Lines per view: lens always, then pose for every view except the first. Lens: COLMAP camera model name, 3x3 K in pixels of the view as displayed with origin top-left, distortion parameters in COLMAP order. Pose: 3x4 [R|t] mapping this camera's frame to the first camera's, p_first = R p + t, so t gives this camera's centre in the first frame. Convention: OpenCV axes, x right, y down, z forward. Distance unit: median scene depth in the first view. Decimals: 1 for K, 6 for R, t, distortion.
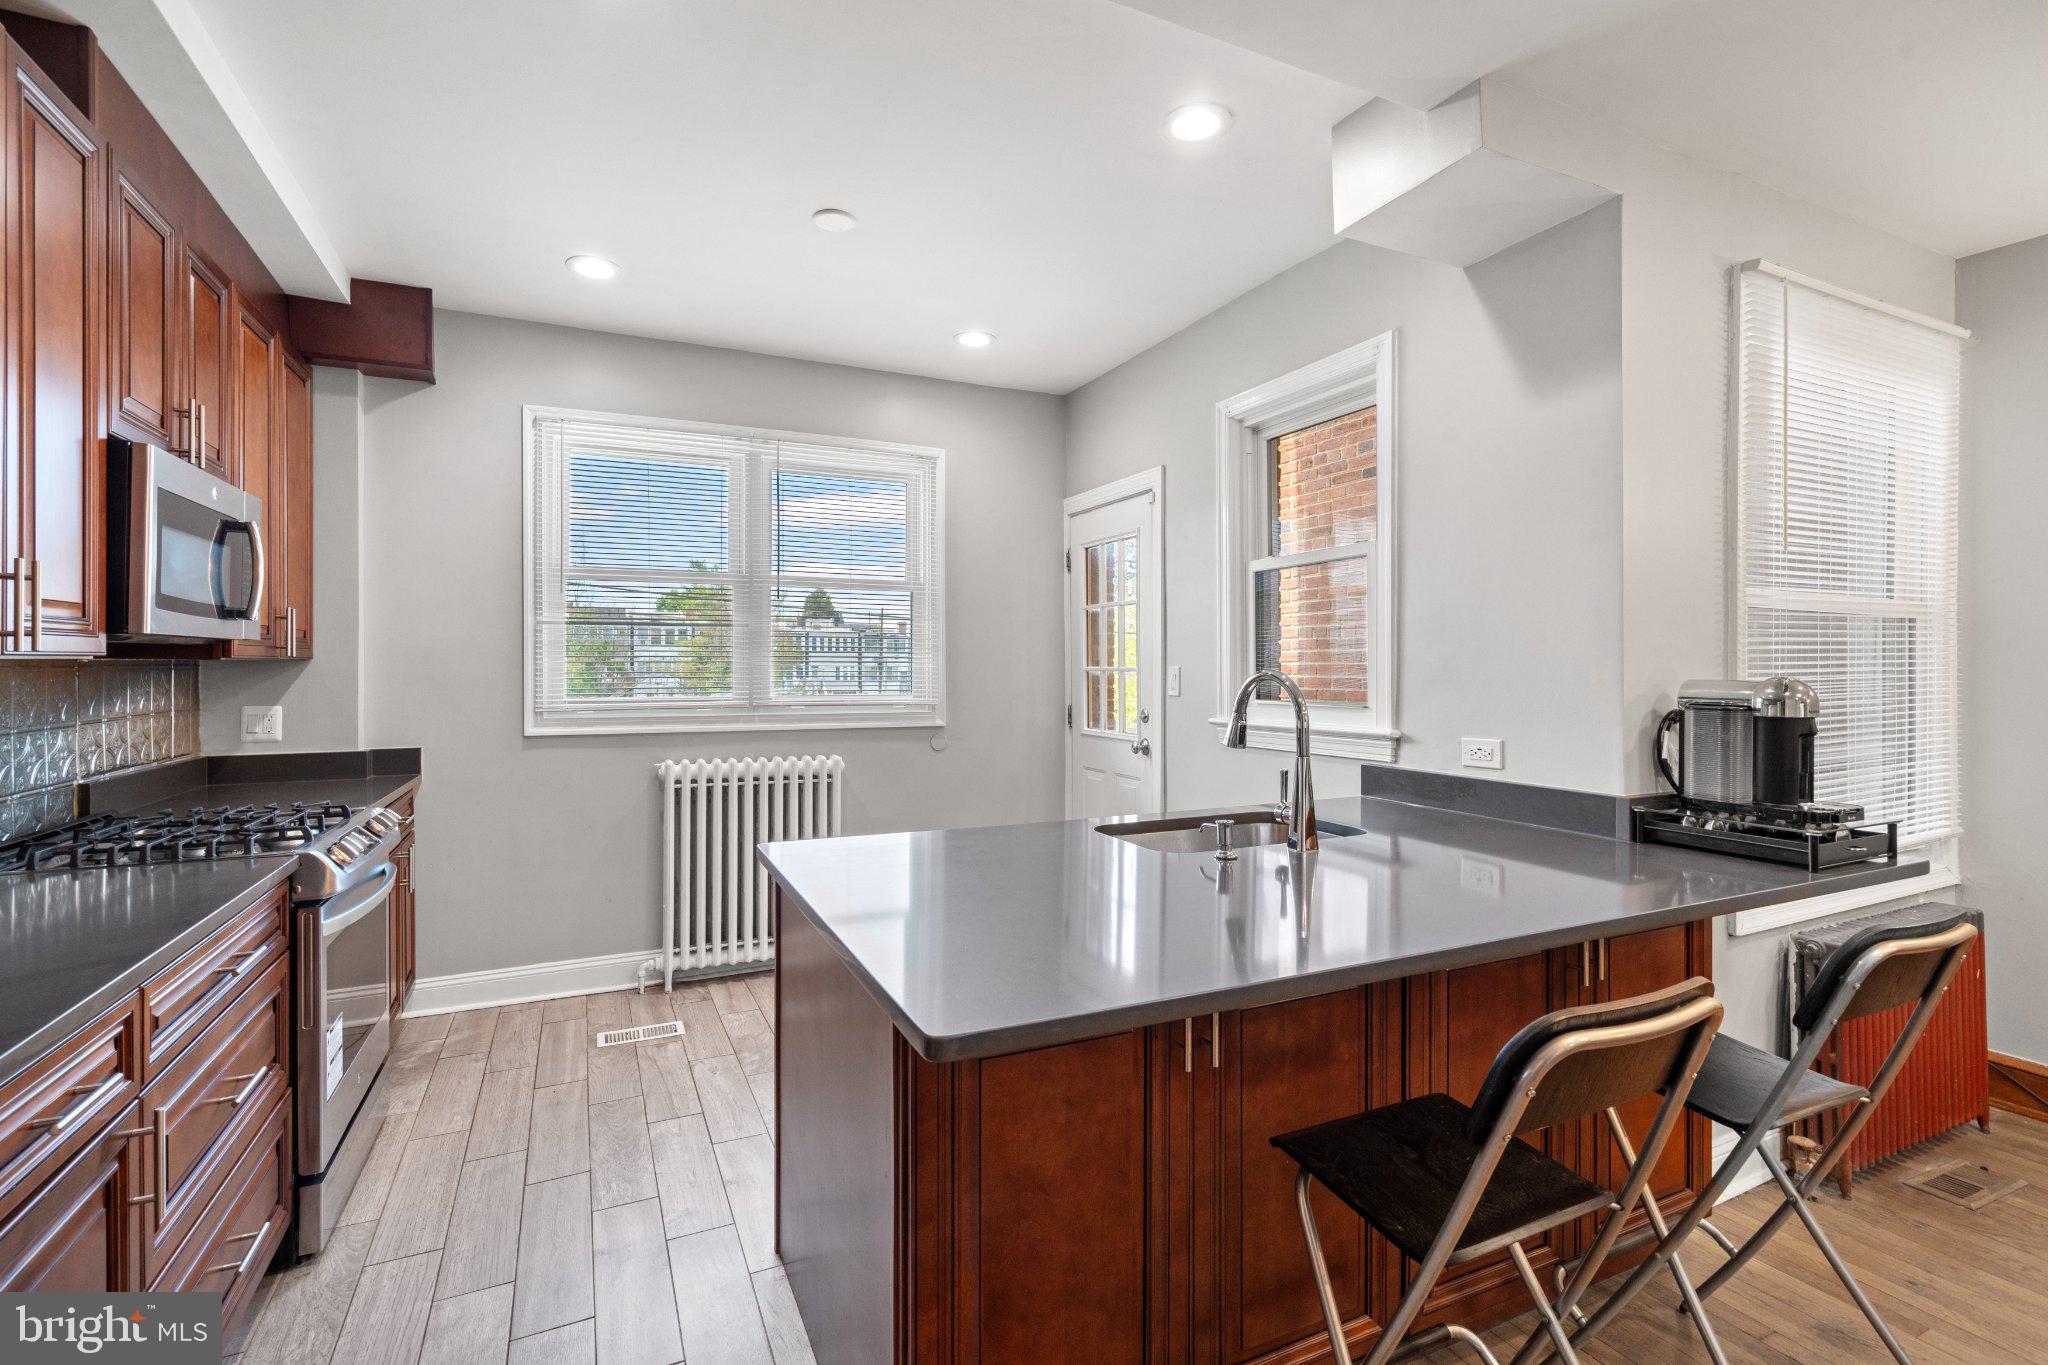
lens RADIAL K [[929.6, 0, 1013.6], [0, 929.6, 668.3], [0, 0, 1]] dist [-0.004778, 0.003239]
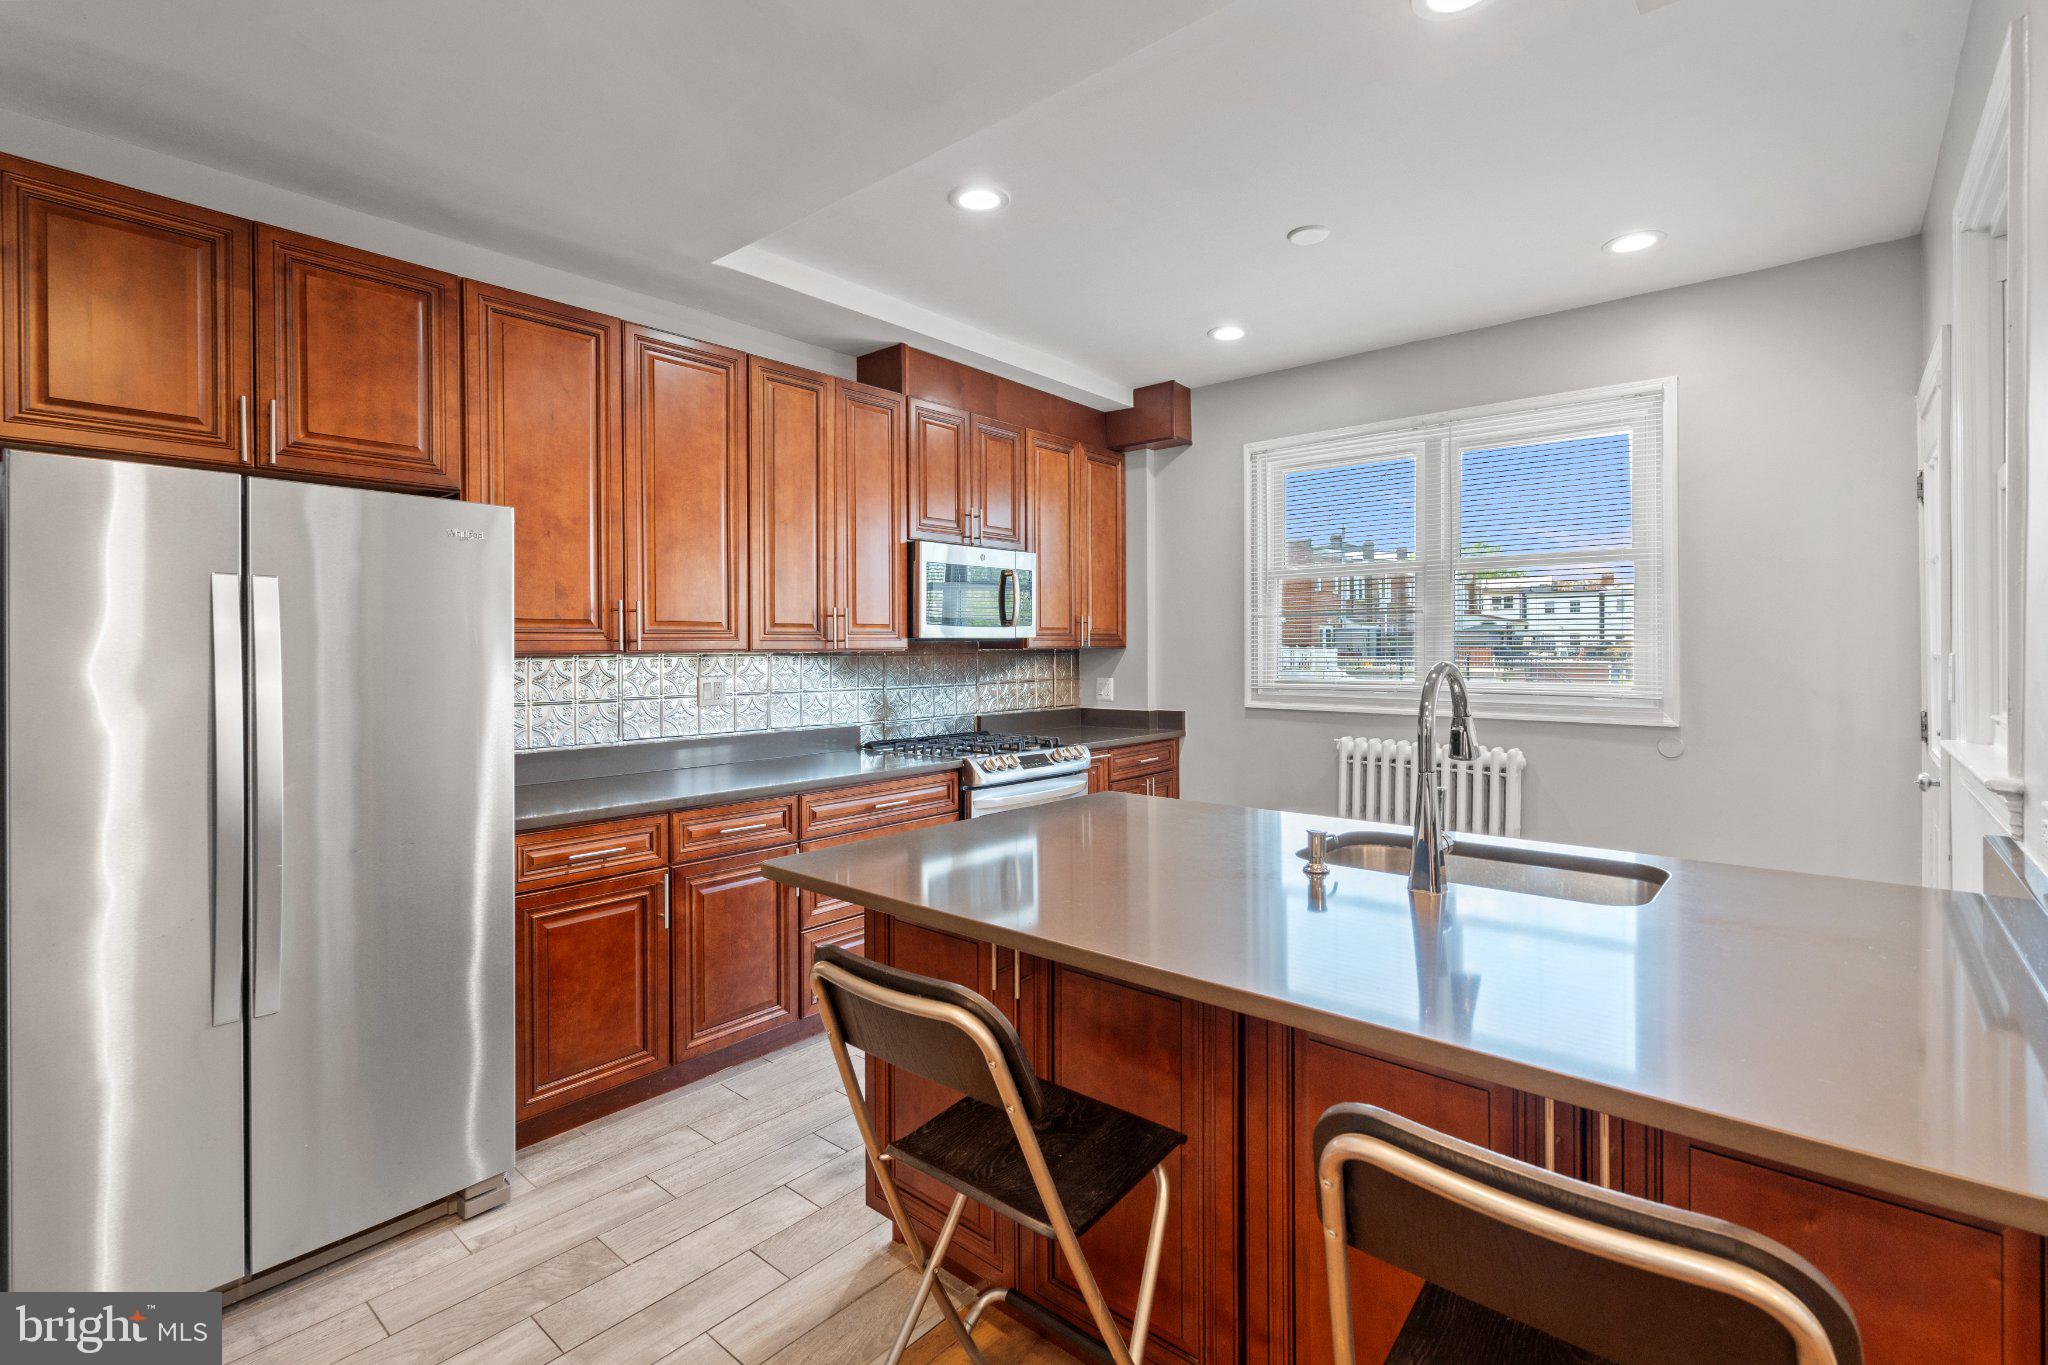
lens RADIAL K [[929.6, 0, 1011.4], [0, 929.6, 655.4], [0, 0, 1]] dist [-0.004778, 0.003239]
pose [[0.405059, 0.003633, -0.914283, 0.606009], [0.002906, 0.999982, 0.005261, -0.006271], [0.914286, -0.004787, 0.405041, 0.240545]]
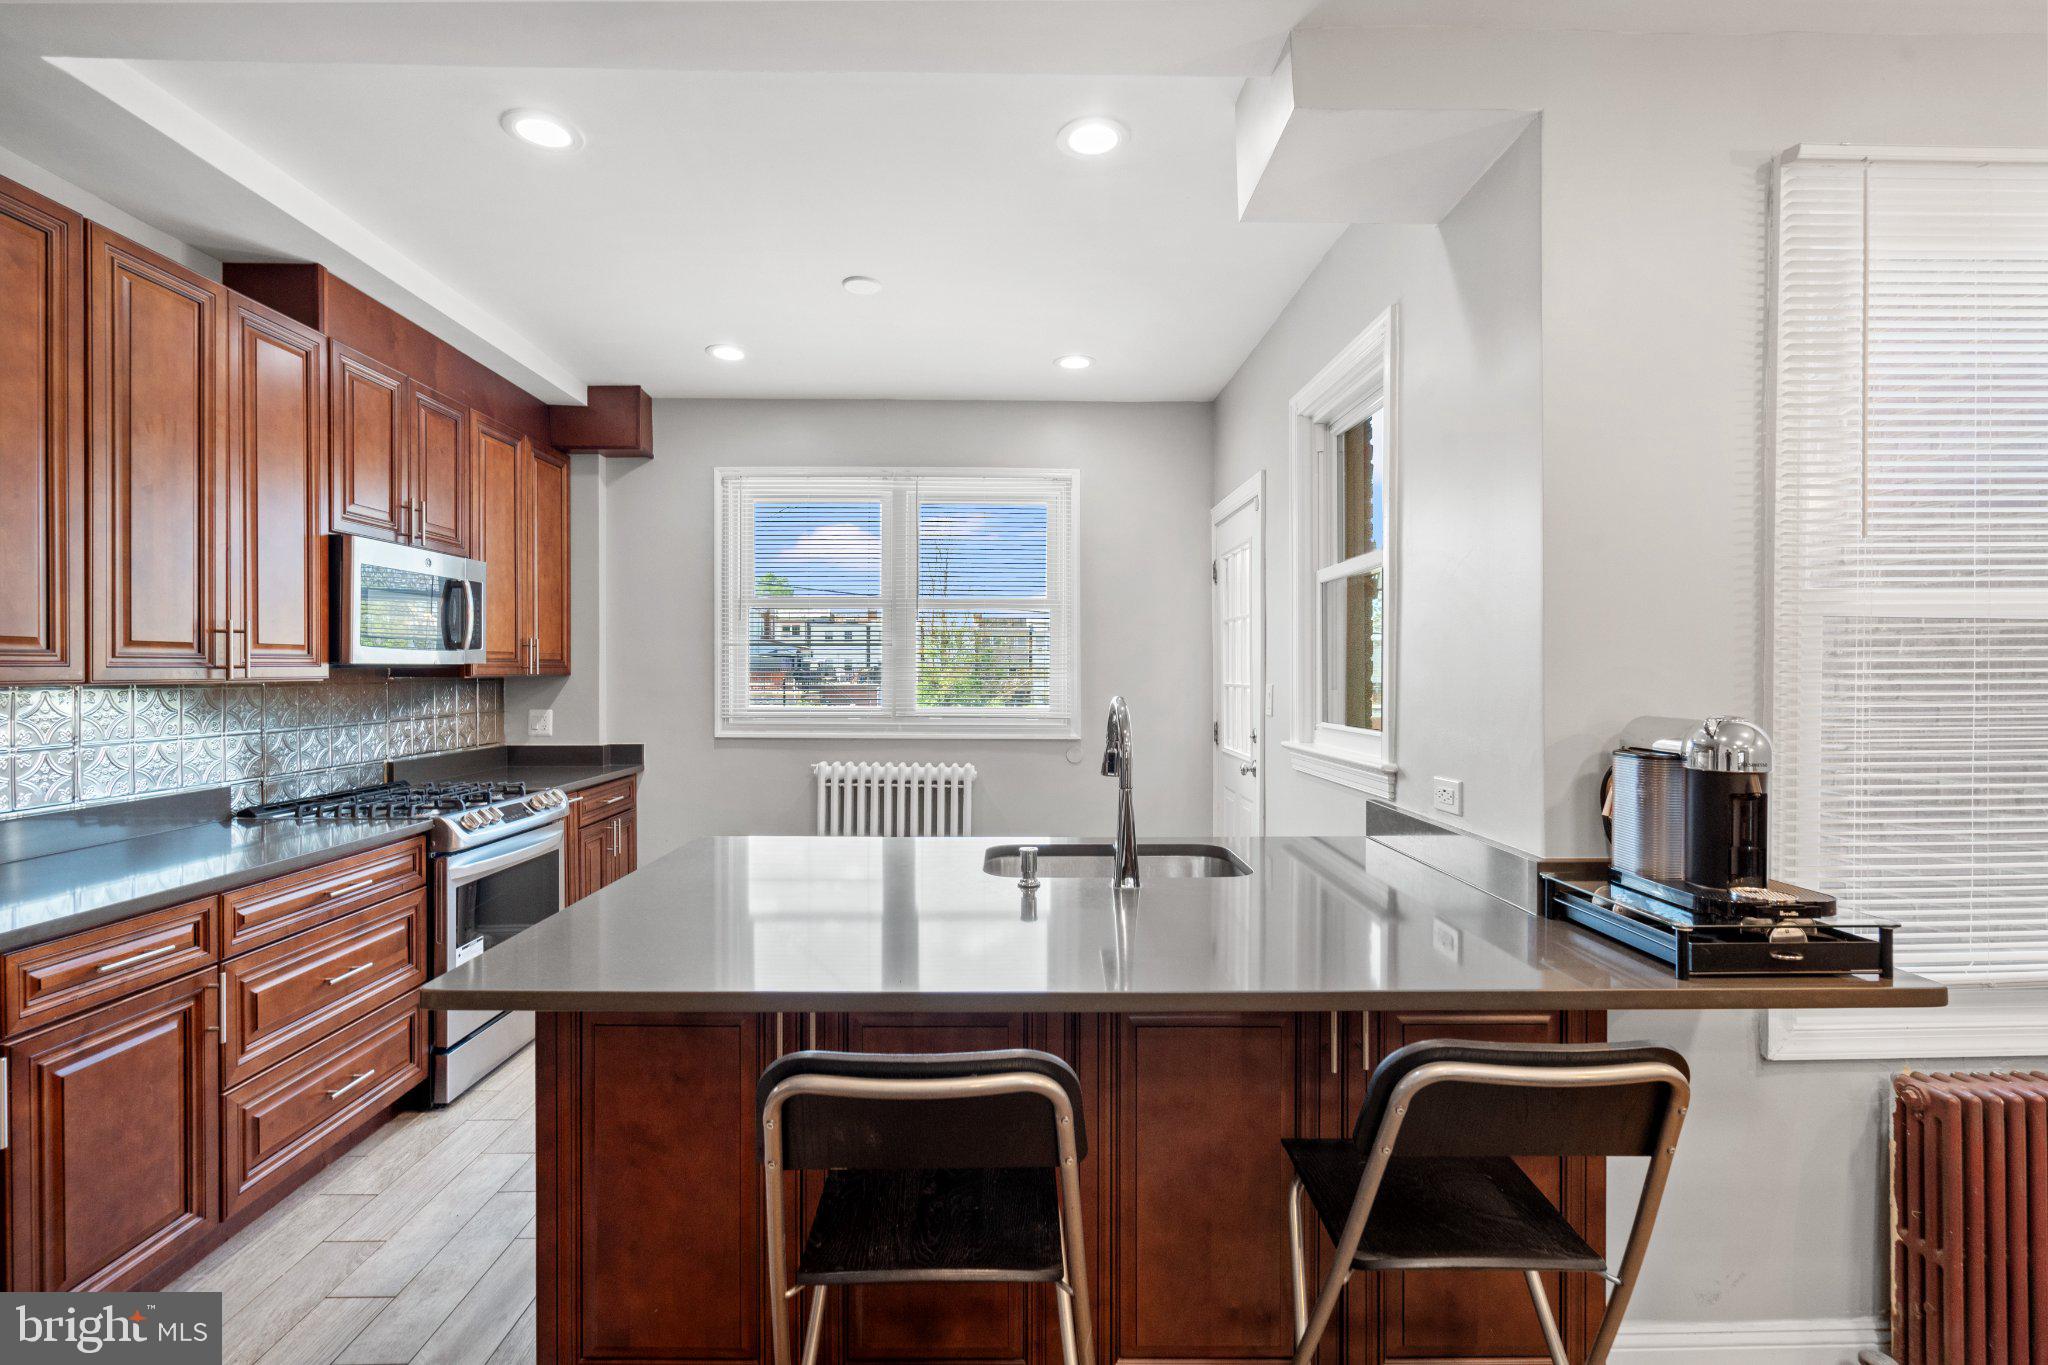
lens RADIAL K [[929.6, 0, 1011.1], [0, 929.6, 678.1], [0, 0, 1]] dist [-0.004778, 0.003239]
pose [[0.910353, 0.004544, -0.413808, 0.408760], [-0.002706, 0.999984, 0.005029, -0.015538], [0.413824, -0.003459, 0.910350, 0.053970]]
